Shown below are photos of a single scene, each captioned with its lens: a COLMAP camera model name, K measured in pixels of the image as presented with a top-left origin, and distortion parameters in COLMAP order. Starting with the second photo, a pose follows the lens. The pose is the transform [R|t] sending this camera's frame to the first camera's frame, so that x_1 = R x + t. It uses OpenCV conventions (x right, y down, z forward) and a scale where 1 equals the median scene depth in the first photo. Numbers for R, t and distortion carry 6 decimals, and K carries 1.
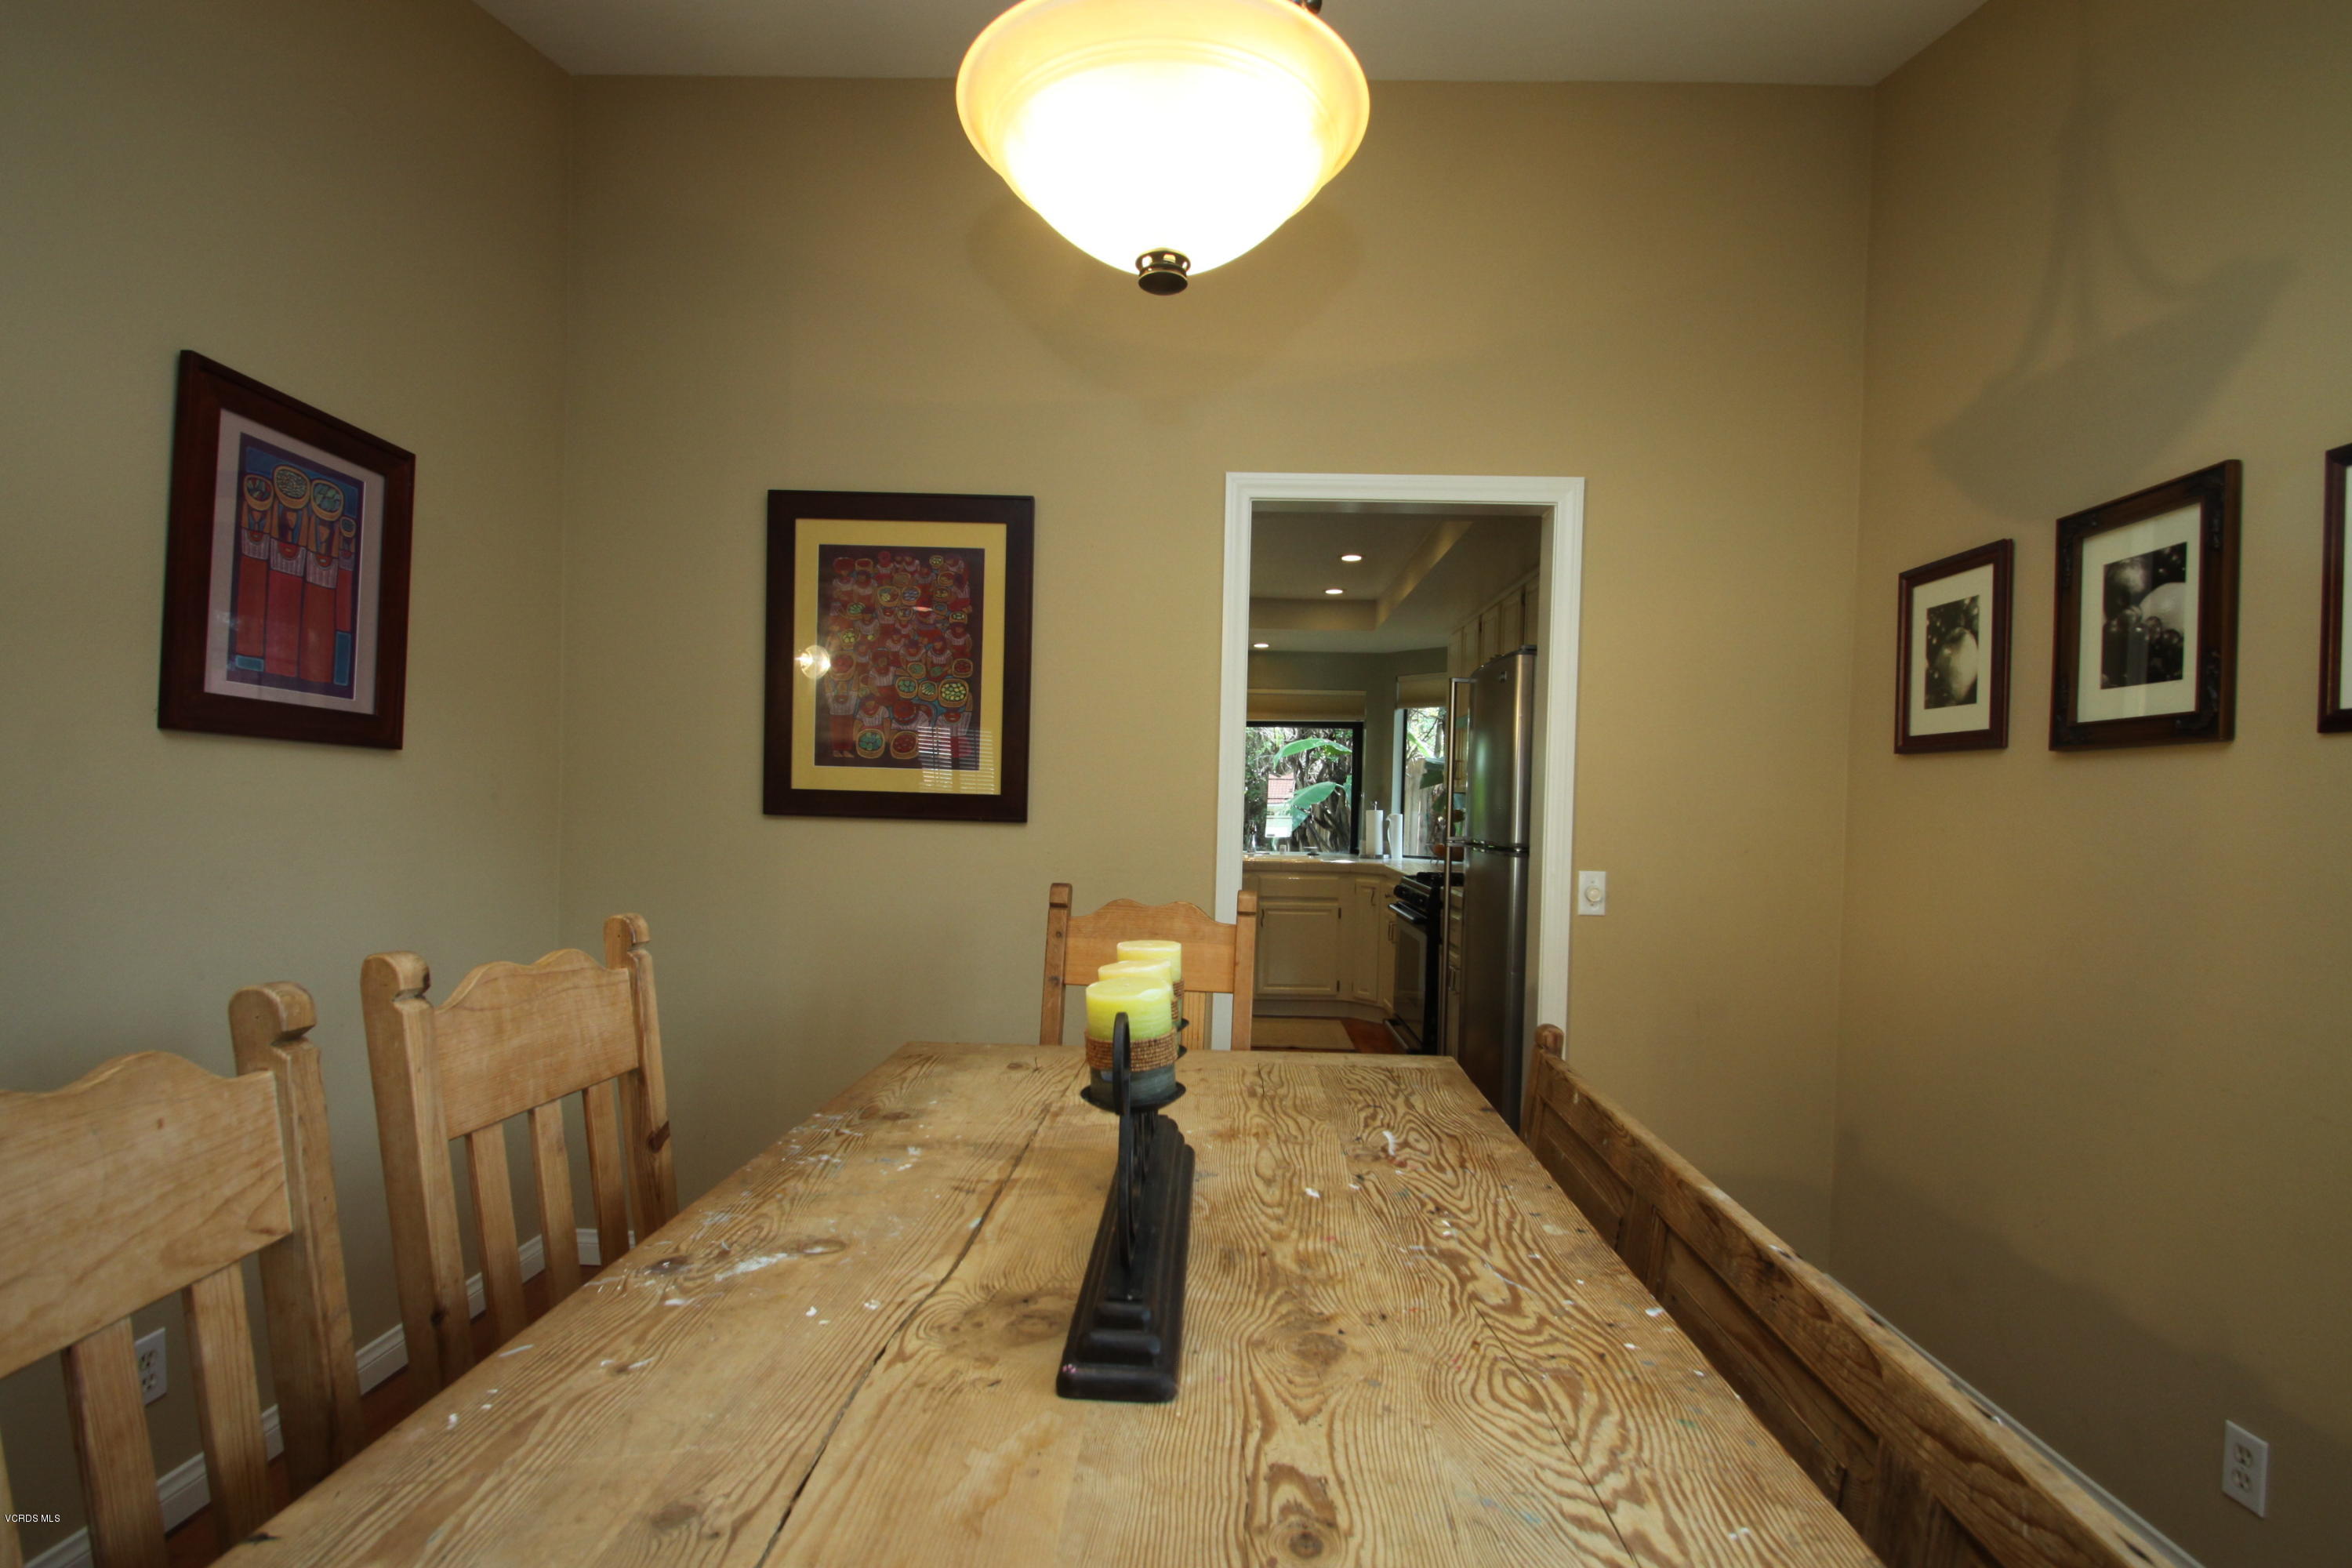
lens RADIAL K [[1092.7, 0, 1186.6], [0, 1092.7, 812.8], [0, 0, 1]] dist [0.025309, -0.027865]
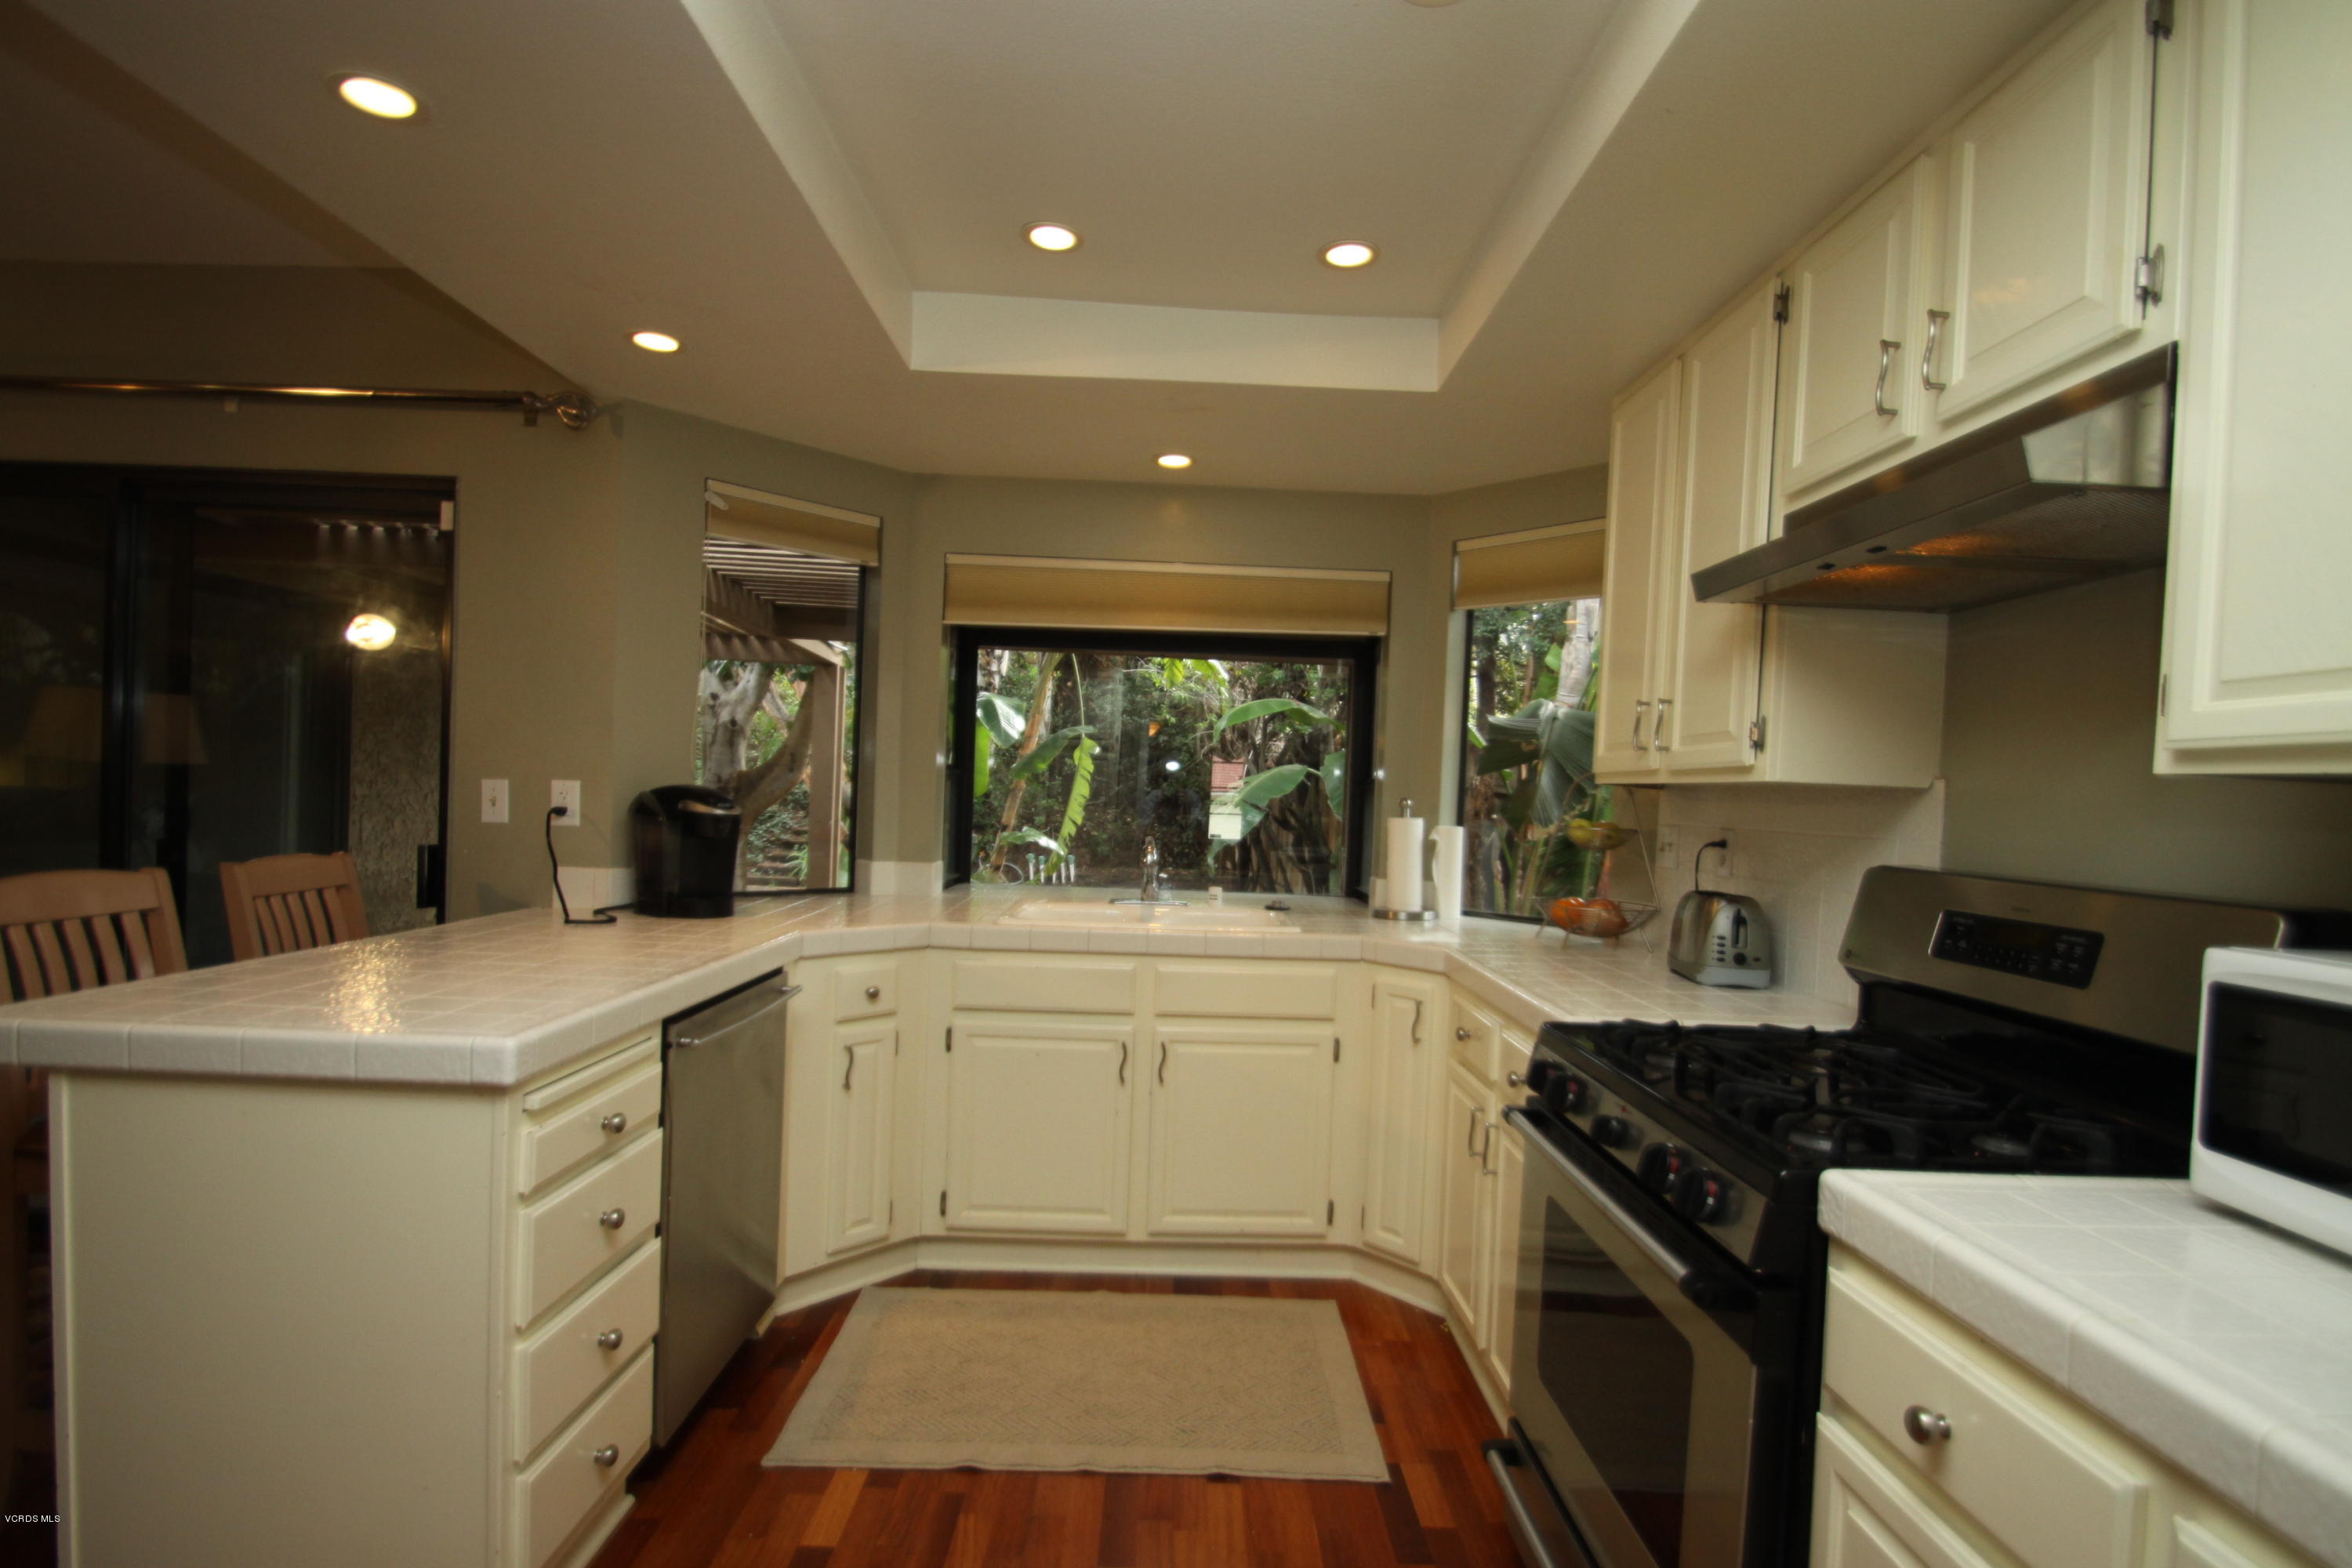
lens RADIAL K [[1092.7, 0, 1186.6], [0, 1092.7, 812.8], [0, 0, 1]] dist [0.025309, -0.027865]
pose [[0.998980, 0.014108, 0.042891, 0.254492], [-0.014610, 0.999828, 0.011406, -0.041329], [-0.042722, -0.012021, 0.999015, 2.435906]]
